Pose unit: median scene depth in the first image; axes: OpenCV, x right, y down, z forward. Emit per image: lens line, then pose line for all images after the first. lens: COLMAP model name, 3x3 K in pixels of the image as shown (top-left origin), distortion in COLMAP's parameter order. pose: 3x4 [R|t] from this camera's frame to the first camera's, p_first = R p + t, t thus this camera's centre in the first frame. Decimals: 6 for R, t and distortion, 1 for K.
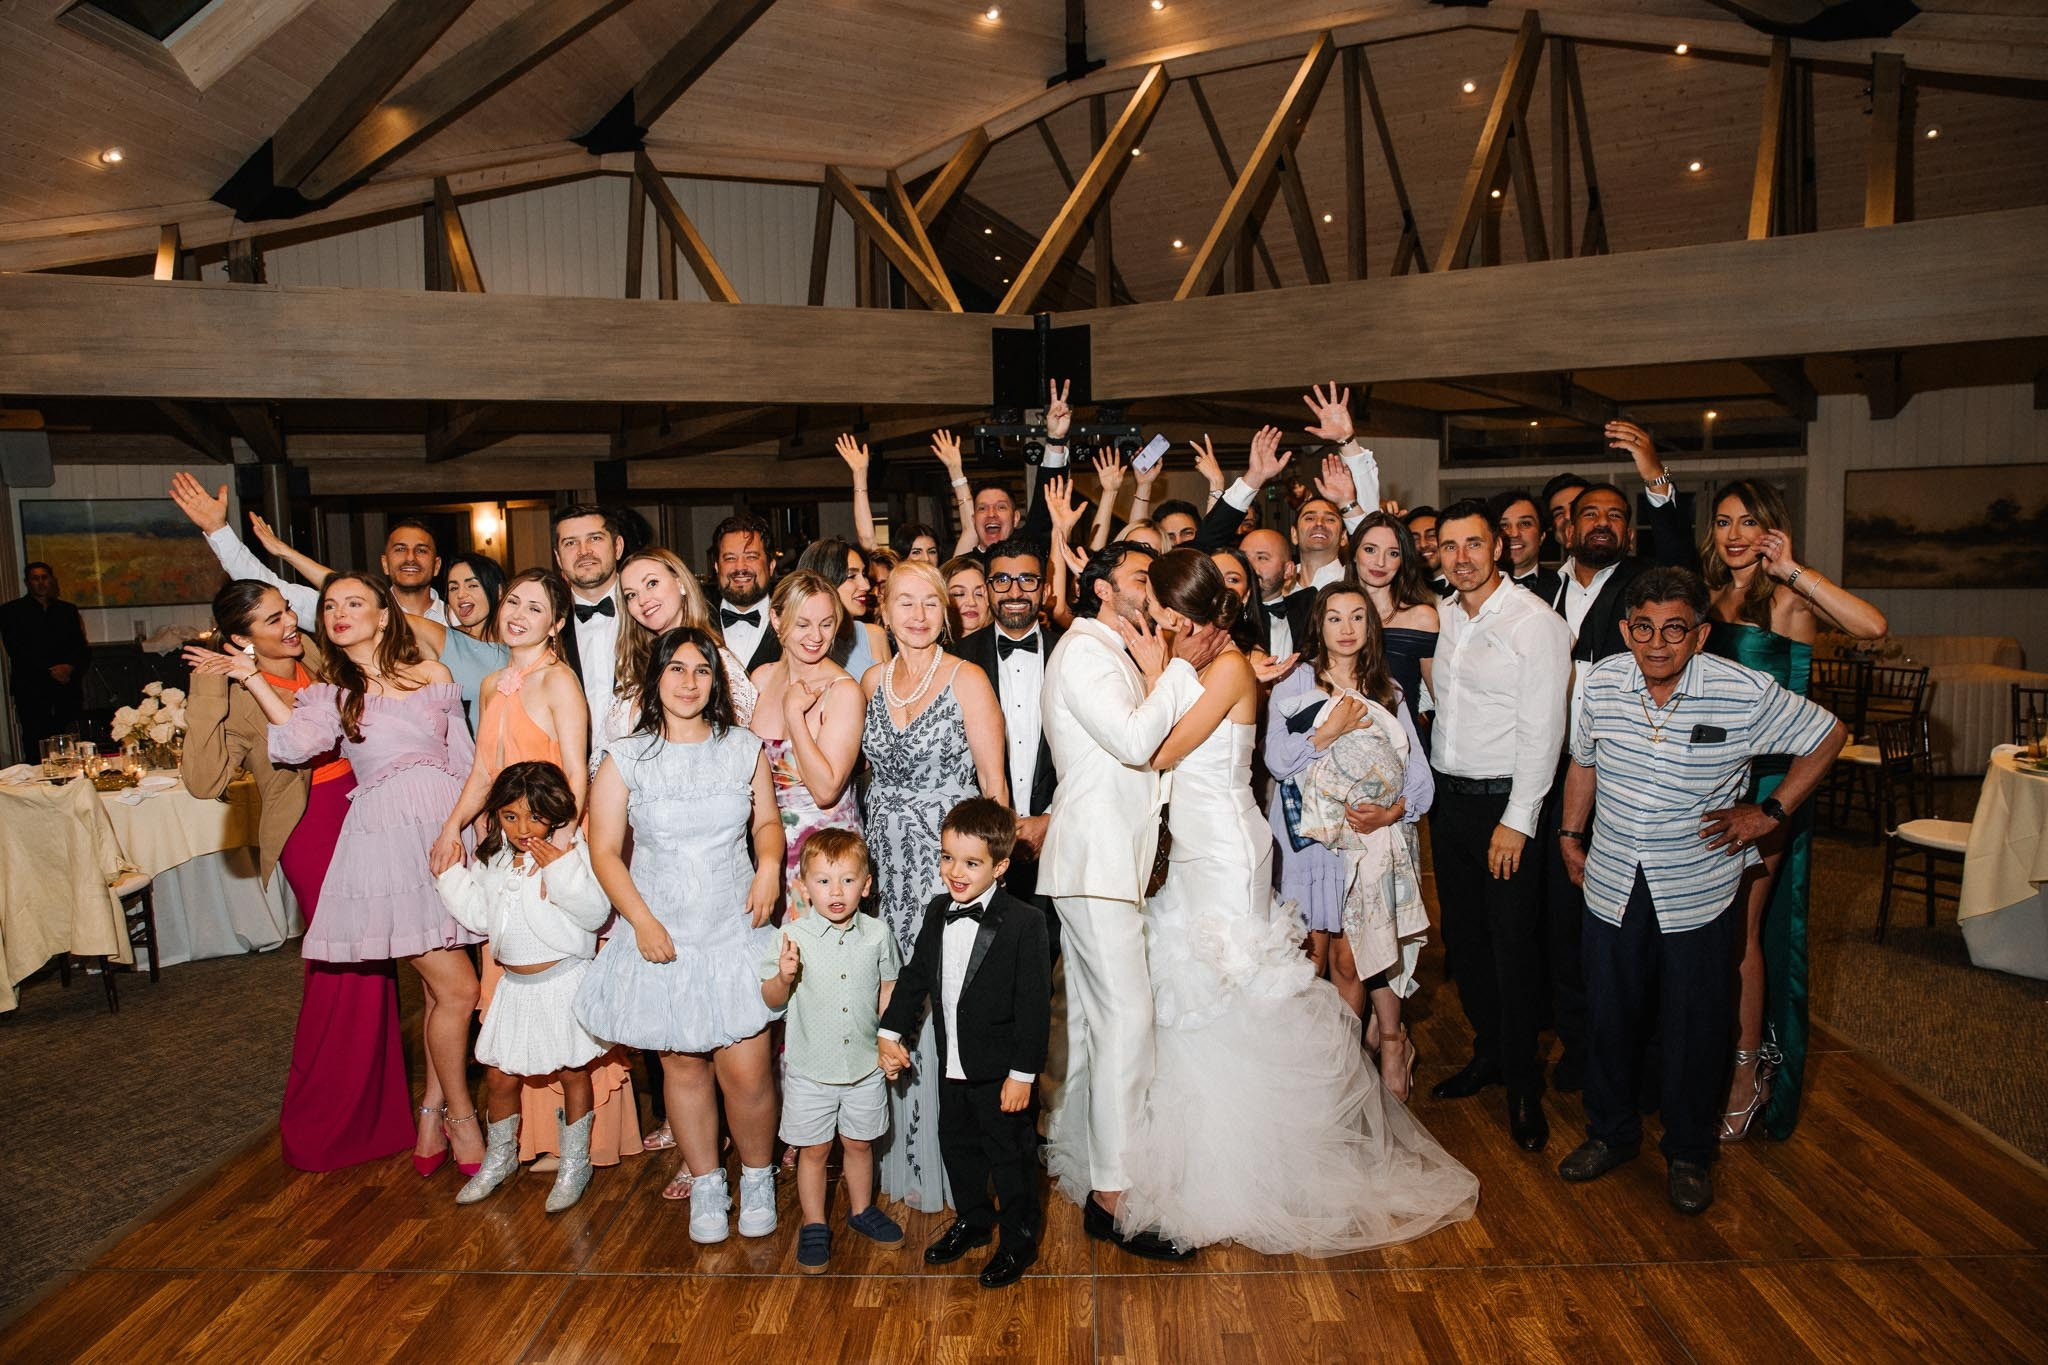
lens RADIAL K [[1371.2, 0, 1024.0], [0, 1371.2, 682.5], [0, 0, 1]] dist [-0.101850, 0.067198]
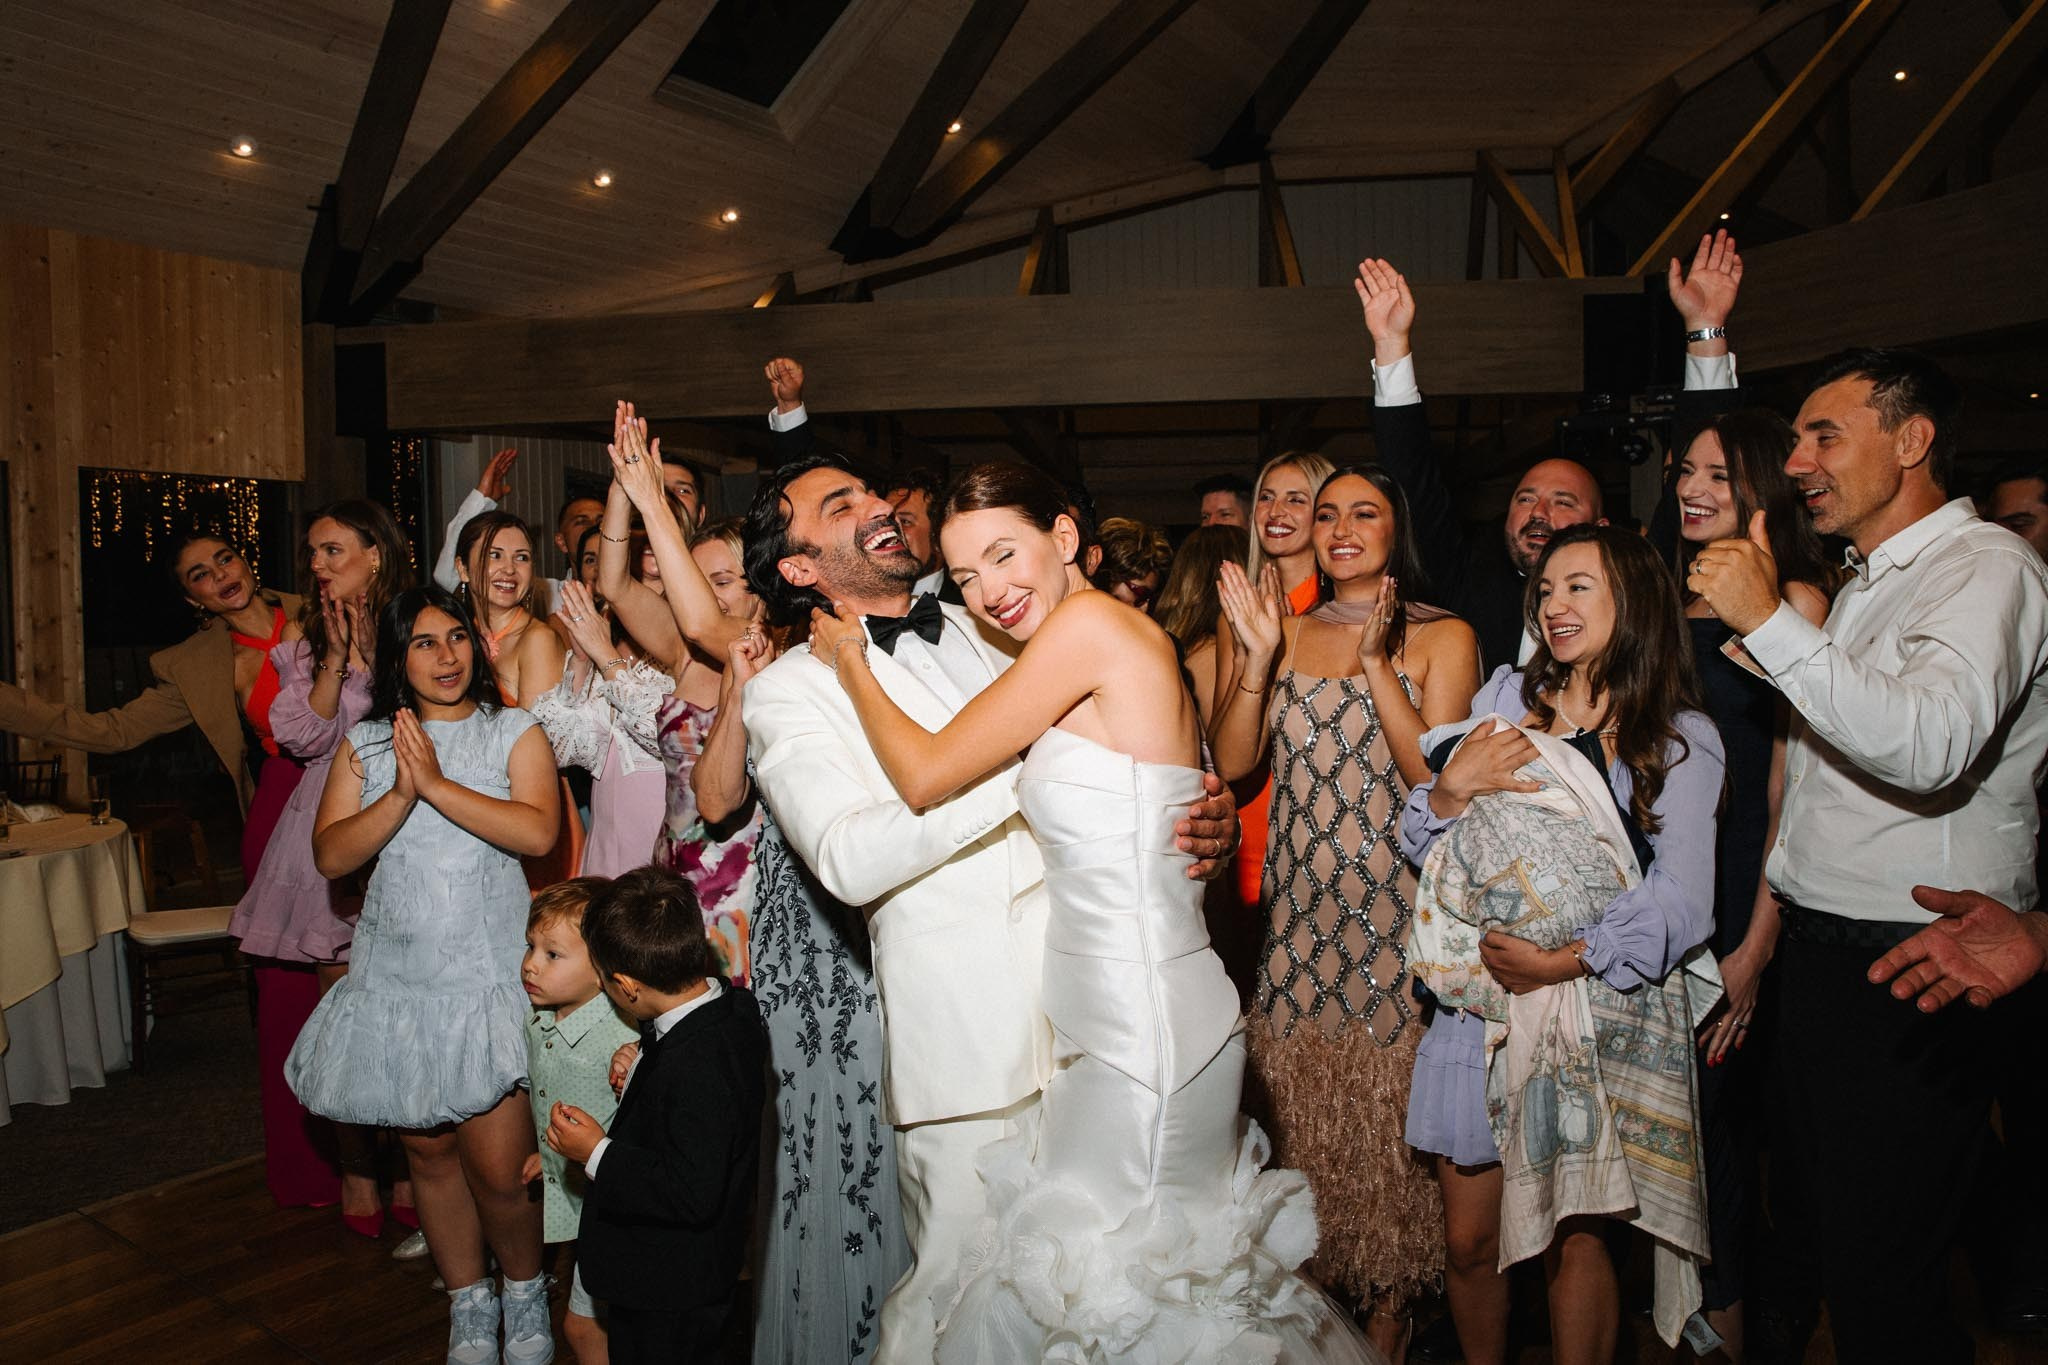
lens RADIAL K [[1371.2, 0, 1024.0], [0, 1371.2, 682.5], [0, 0, 1]] dist [-0.101850, 0.067198]
pose [[0.835256, 0.041794, -0.548271, 0.135532], [-0.065353, 0.997585, -0.023517, 0.005889], [0.545964, 0.055474, 0.835970, 0.164988]]
